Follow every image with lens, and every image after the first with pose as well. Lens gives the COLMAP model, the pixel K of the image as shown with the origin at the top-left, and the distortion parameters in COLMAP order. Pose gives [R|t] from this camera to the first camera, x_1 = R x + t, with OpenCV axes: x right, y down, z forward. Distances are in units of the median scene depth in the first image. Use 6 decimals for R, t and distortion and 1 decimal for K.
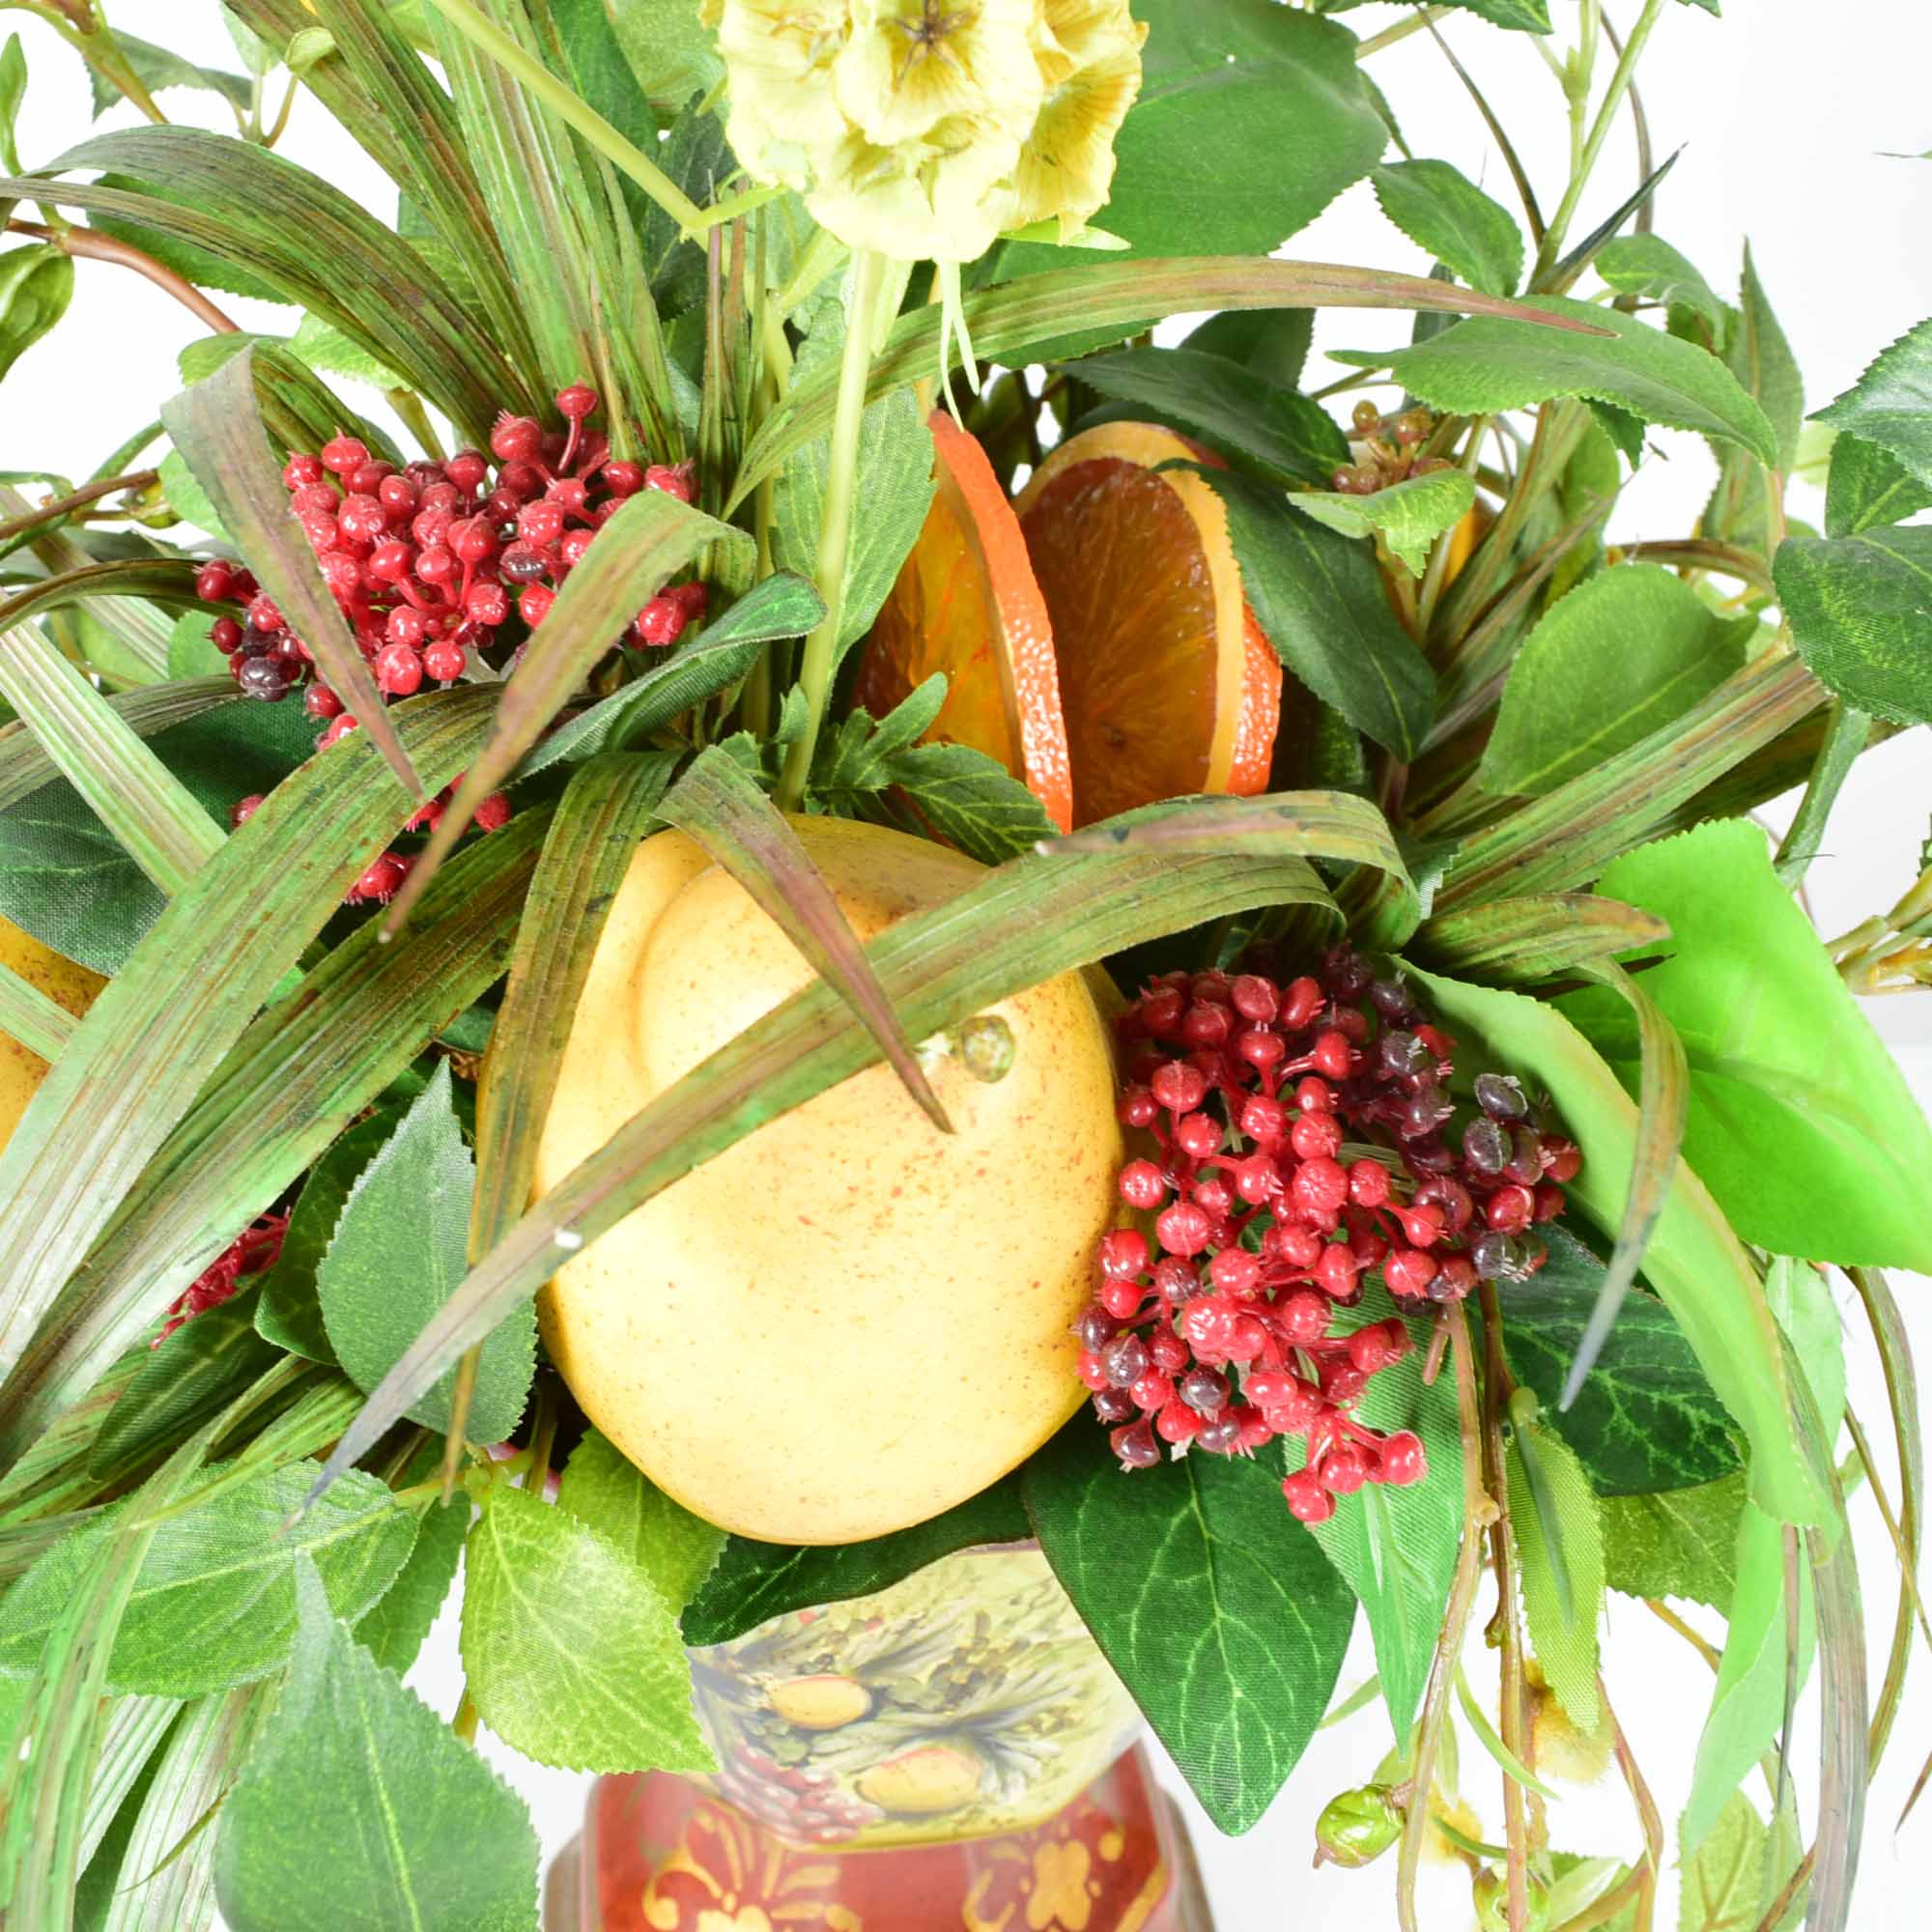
lens RADIAL K [[2189.8, 0, 963.1], [0, 2189.8, 959.1], [0, 0, 1]] dist [-0.022498, 0.014813]
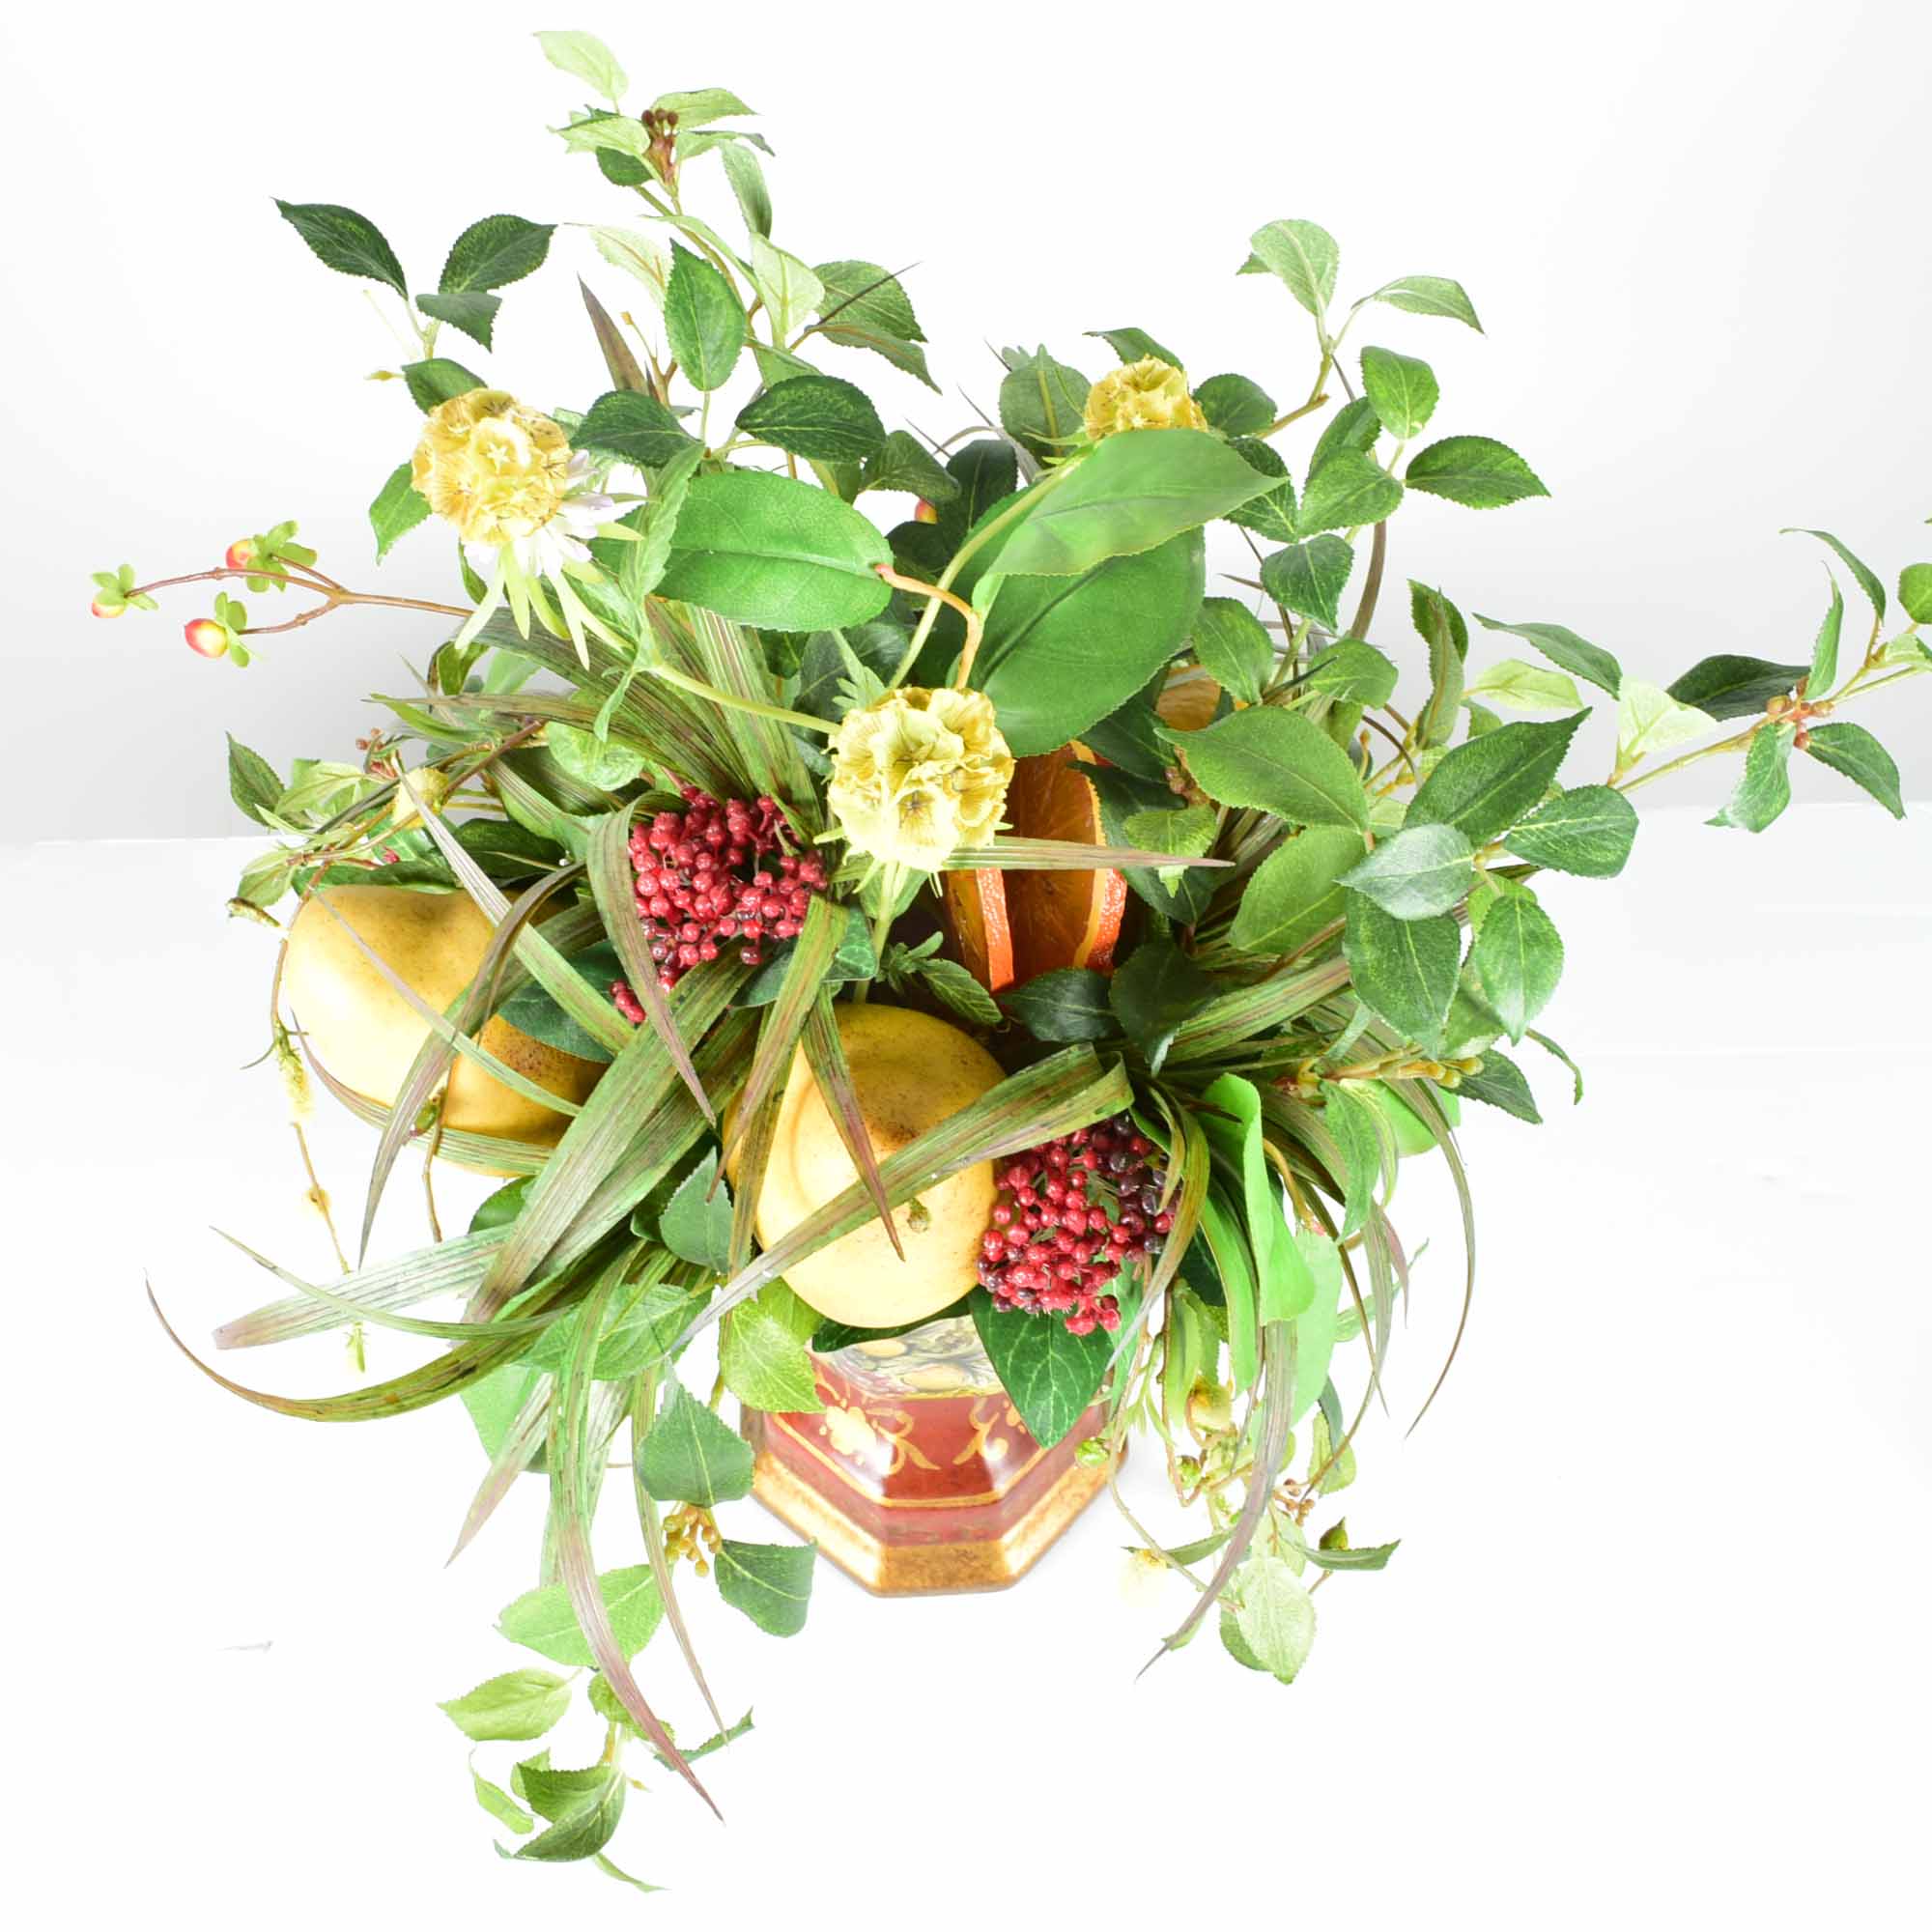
lens RADIAL K [[2231.9, 0, 961.3], [0, 2231.9, 965.5], [0, 0, 1]] dist [-0.010706, -0.012813]
pose [[0.996241, 0.049916, -0.070800, 0.167588], [-0.027467, 0.957143, 0.288309, -0.733906], [0.082157, -0.285281, 0.954916, -1.072923]]
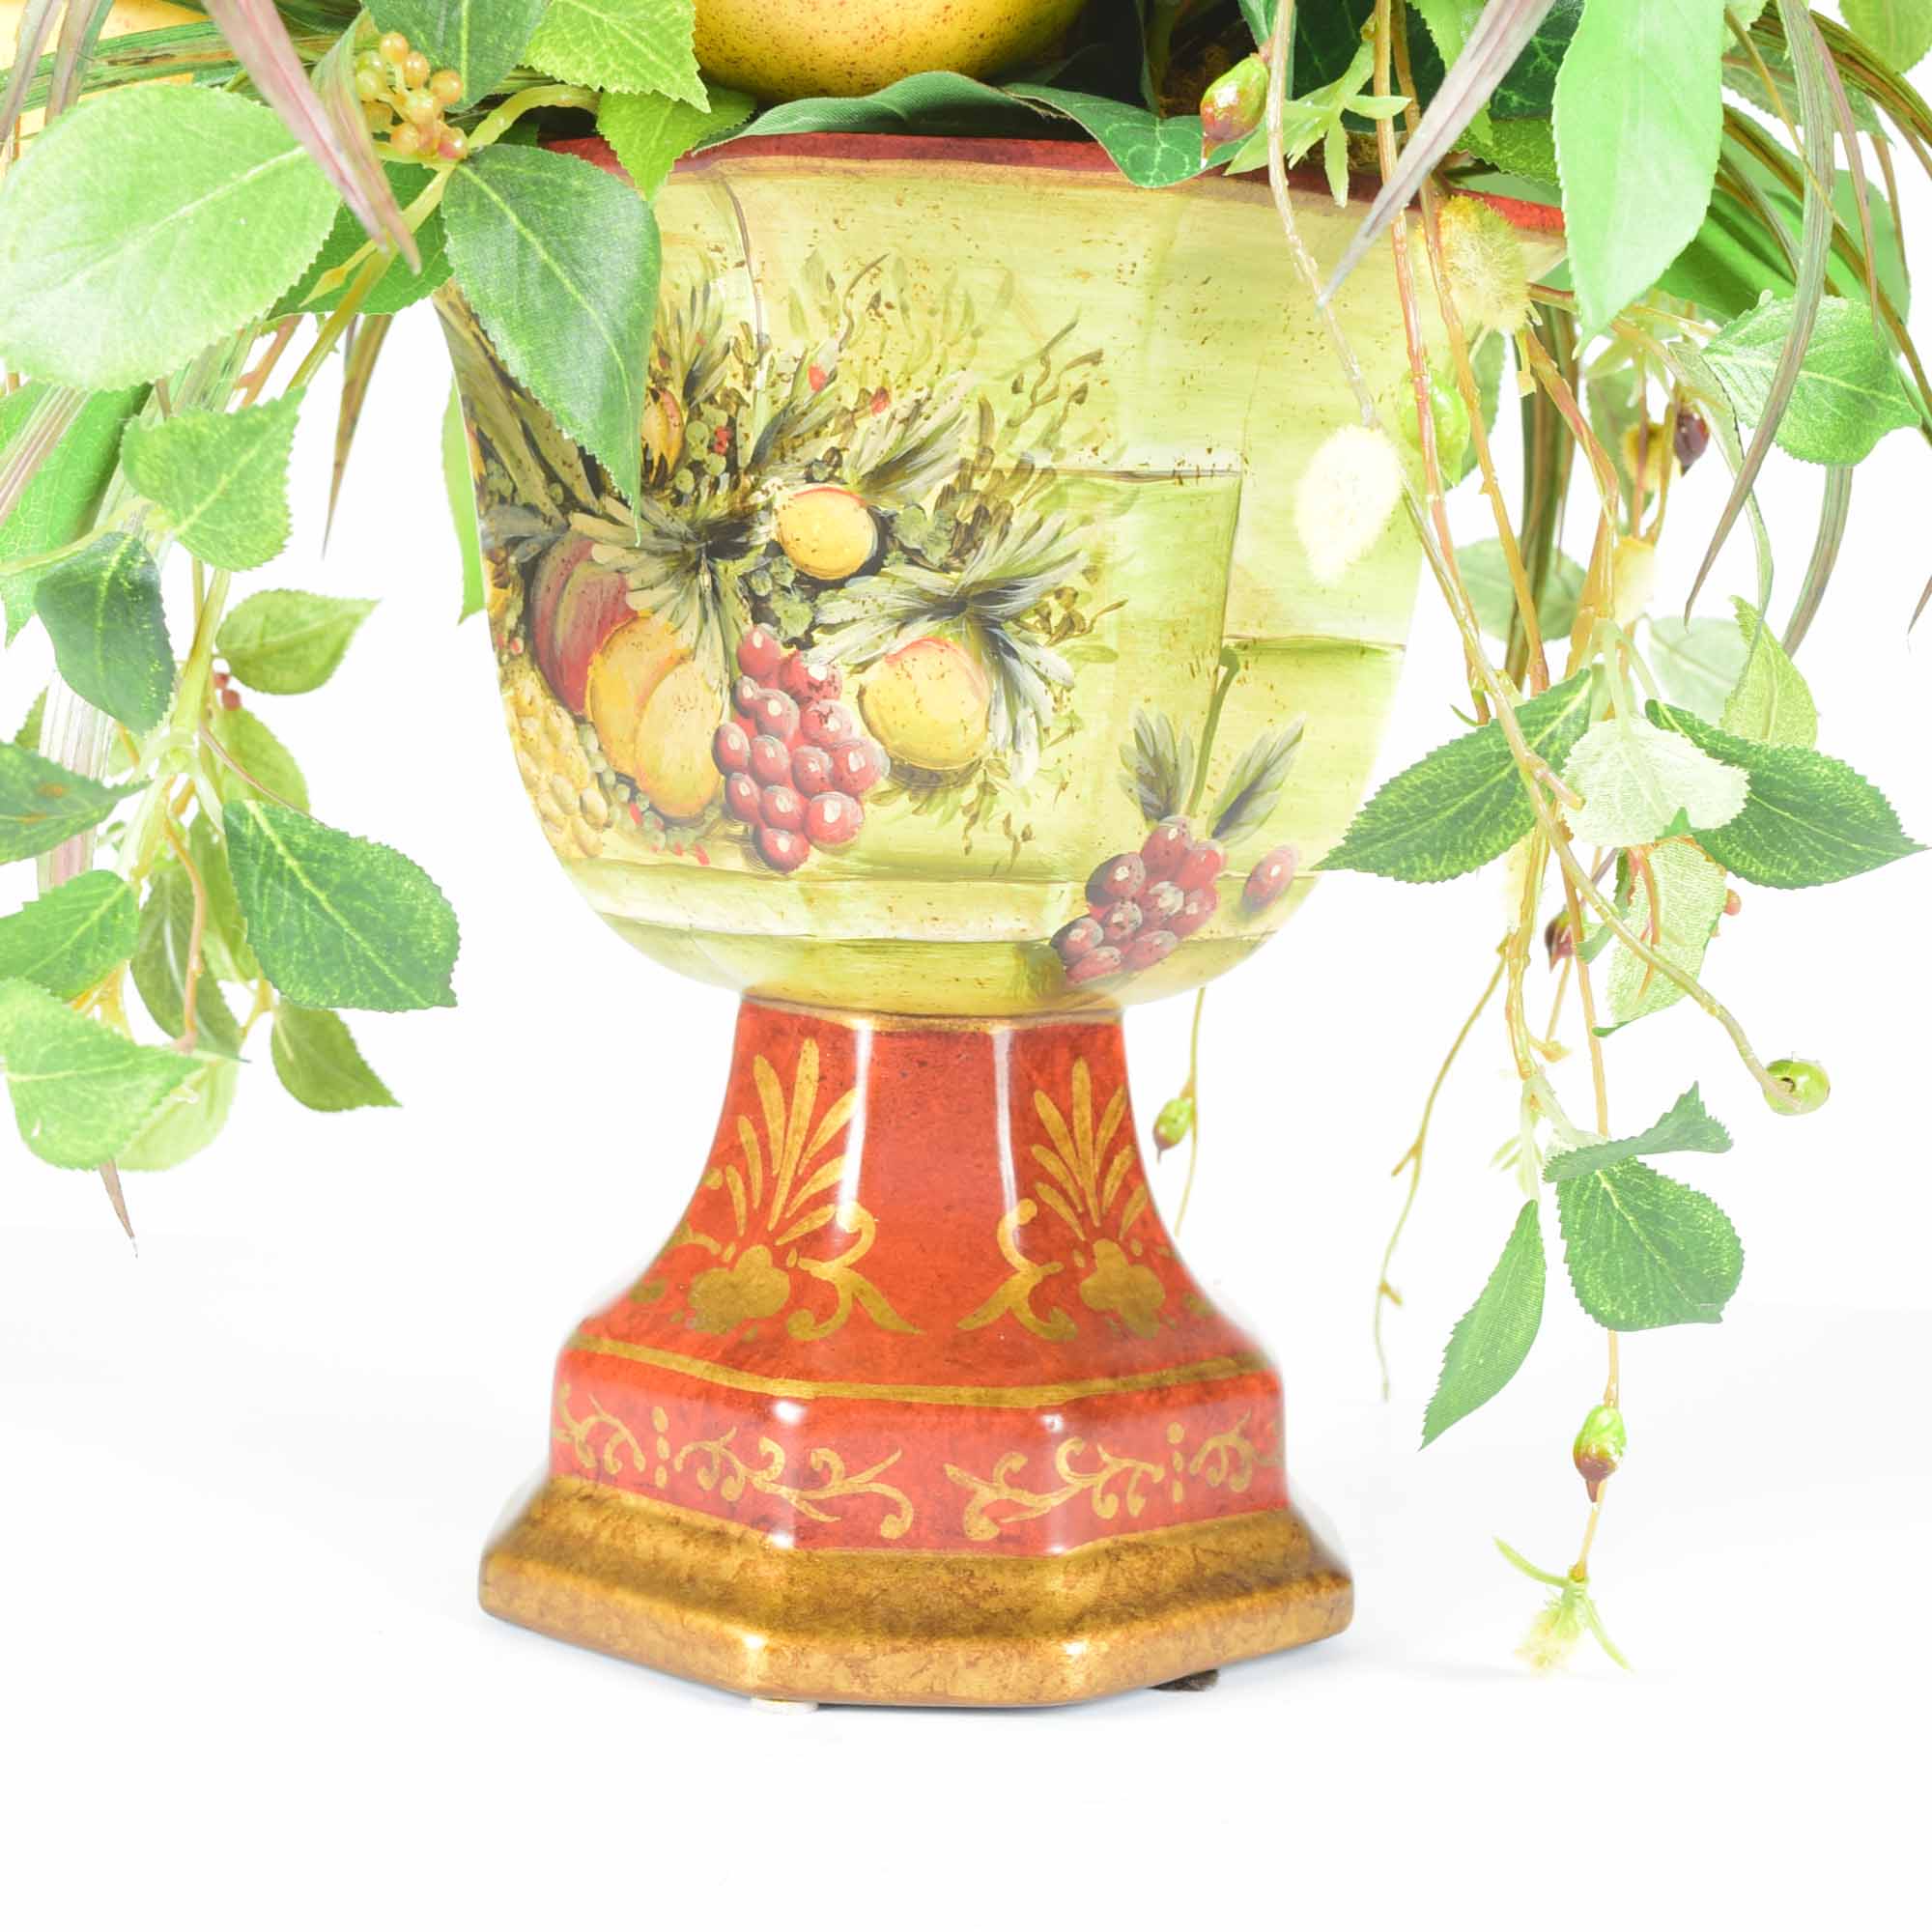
lens RADIAL K [[3930.3, 0, 966.0], [0, 3930.3, 966.0], [0, 0, 1]] dist [-0.039211, 0.110958]
pose [[0.989489, 0.021329, -0.143028, 0.317996], [-0.083600, 0.891407, -0.445426, 1.600519], [0.117996, 0.452701, 0.883821, -0.617806]]
